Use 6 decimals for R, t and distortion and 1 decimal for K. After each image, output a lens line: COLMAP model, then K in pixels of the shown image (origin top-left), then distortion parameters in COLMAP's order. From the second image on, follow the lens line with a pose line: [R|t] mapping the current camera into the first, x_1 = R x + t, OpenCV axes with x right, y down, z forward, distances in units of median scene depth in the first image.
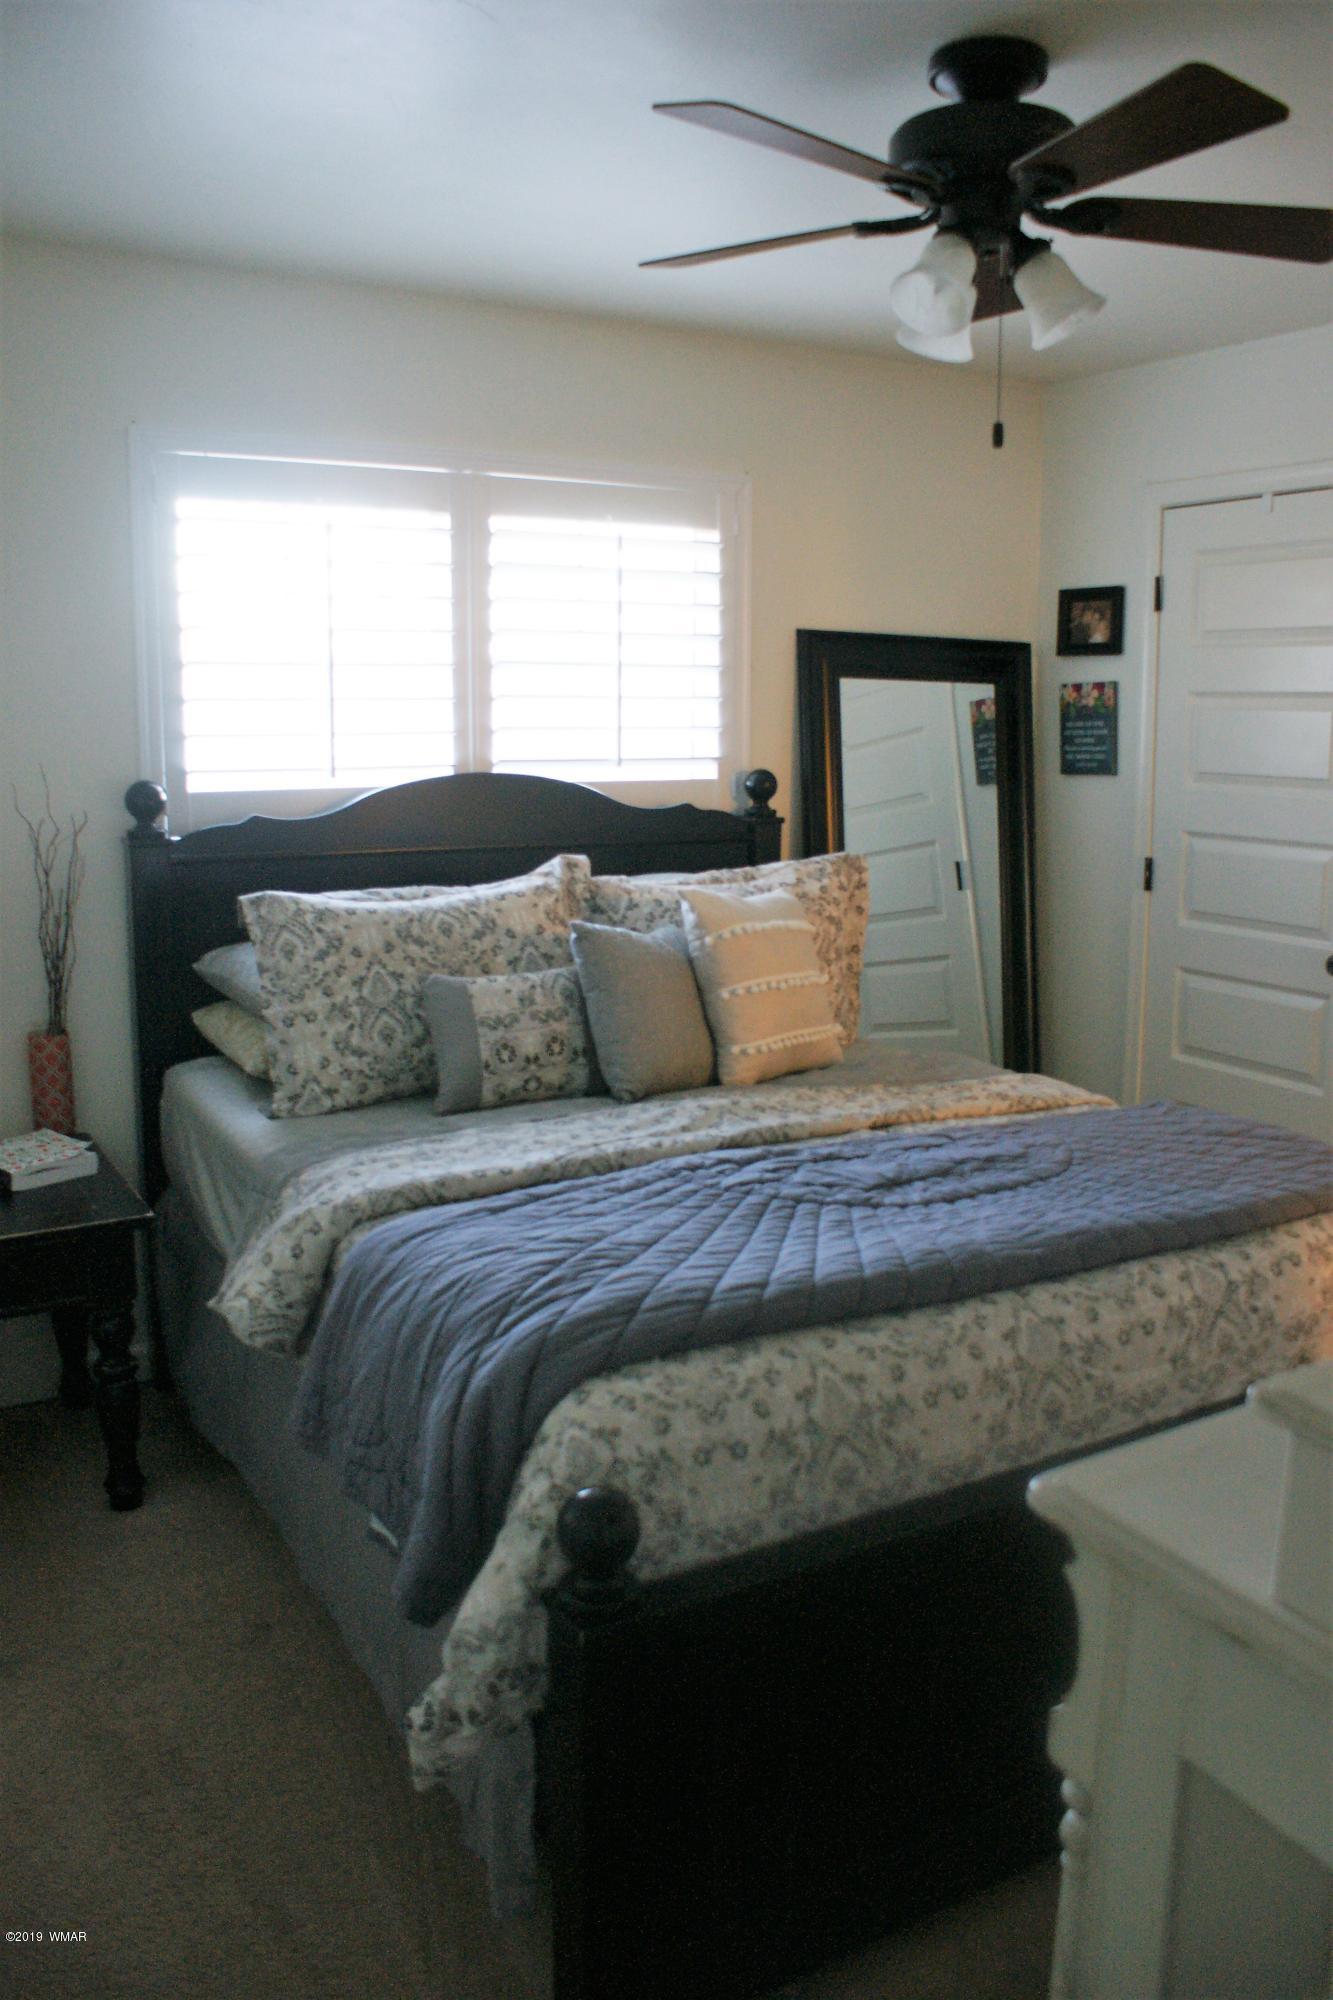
lens RADIAL K [[1581.5, 0, 668.6], [0, 1581.5, 992.5], [0, 0, 1]] dist [-0.144457, 0.105132]
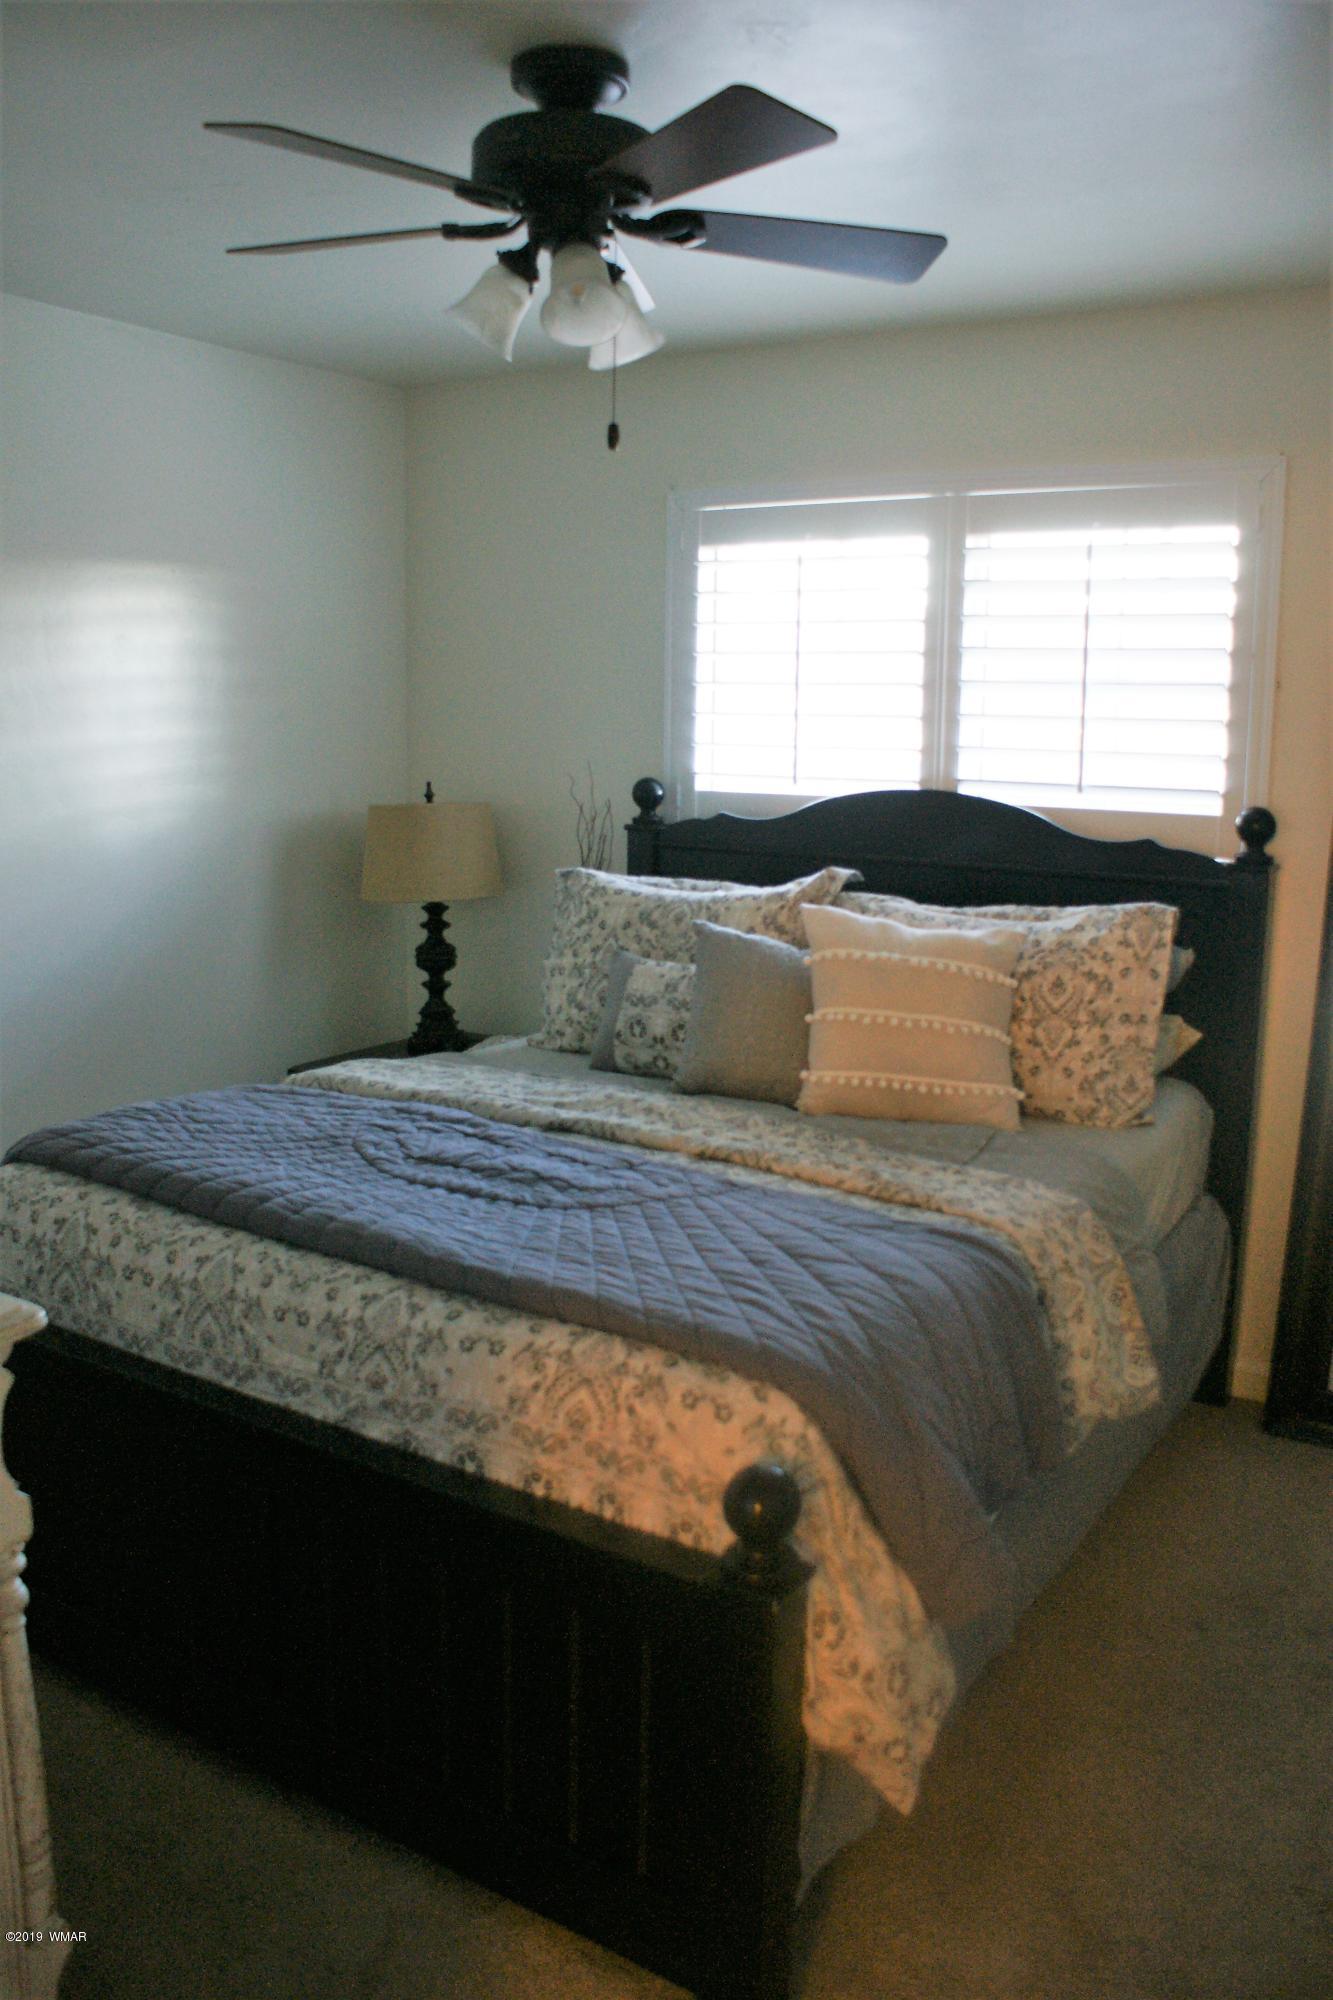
lens RADIAL K [[1581.5, 0, 669.4], [0, 1581.5, 998.9], [0, 0, 1]] dist [-0.144457, 0.105132]
pose [[0.467954, 0.157235, -0.869653, 0.872637], [-0.169255, 0.981775, 0.086432, -0.082308], [0.867394, 0.106747, 0.486038, 0.466079]]
